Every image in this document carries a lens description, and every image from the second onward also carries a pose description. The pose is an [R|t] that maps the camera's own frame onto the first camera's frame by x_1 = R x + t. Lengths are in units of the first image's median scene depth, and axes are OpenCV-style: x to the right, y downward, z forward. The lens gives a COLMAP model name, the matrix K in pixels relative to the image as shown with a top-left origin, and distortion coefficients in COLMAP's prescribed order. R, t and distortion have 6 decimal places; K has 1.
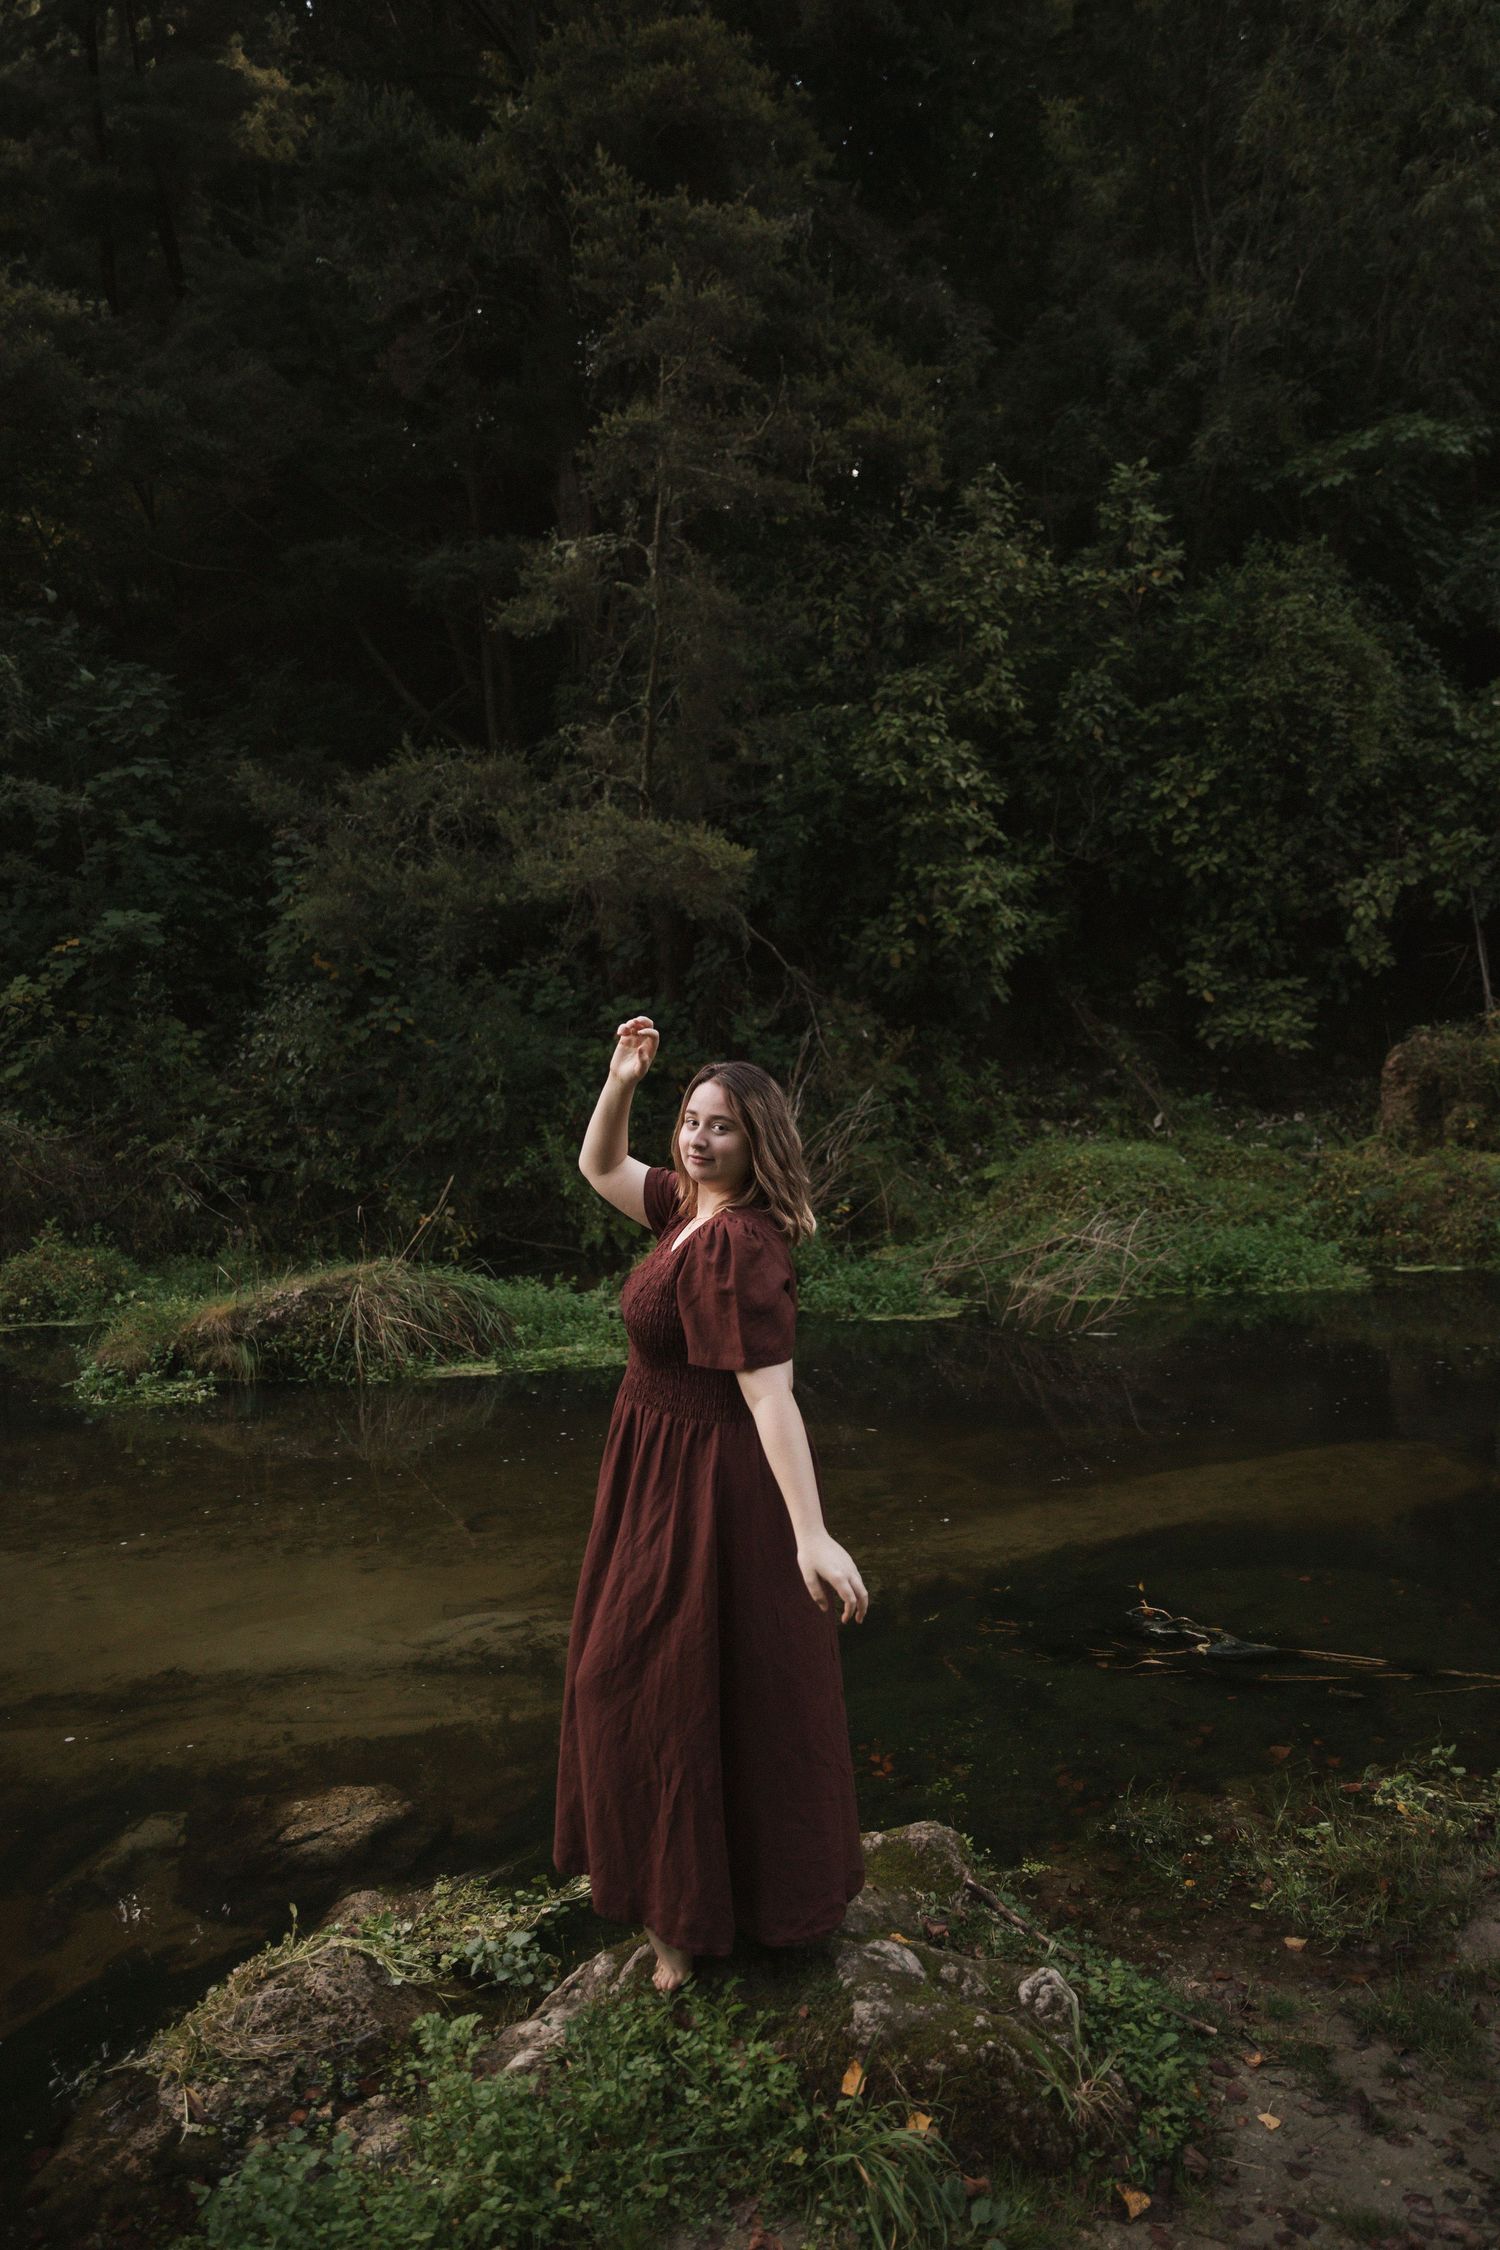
lens RADIAL K [[1530.4, 0, 750.0], [0, 1530.4, 1125.0], [0, 0, 1]] dist [0.027327, -0.001708]
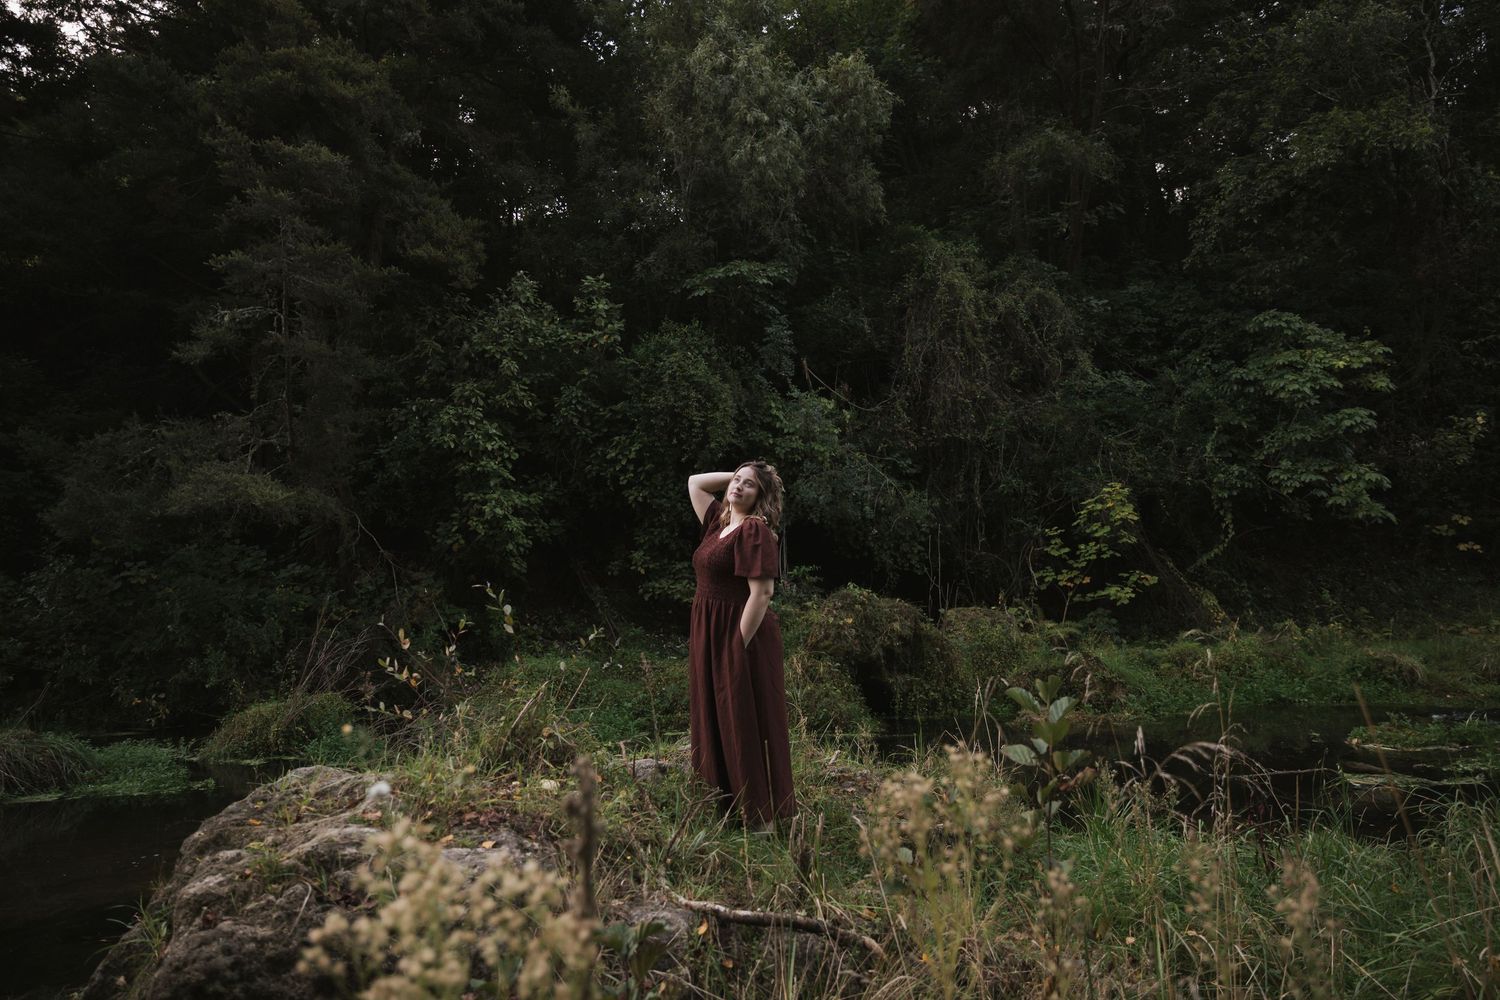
lens RADIAL K [[1020.3, 0, 750.0], [0, 1020.3, 500.0], [0, 0, 1]] dist [0.027327, -0.001708]
pose [[0.993321, 0.026856, 0.112216, 0.299409], [-0.013417, 0.992823, -0.118839, -0.028573], [-0.114603, 0.116539, 0.986552, -0.173826]]
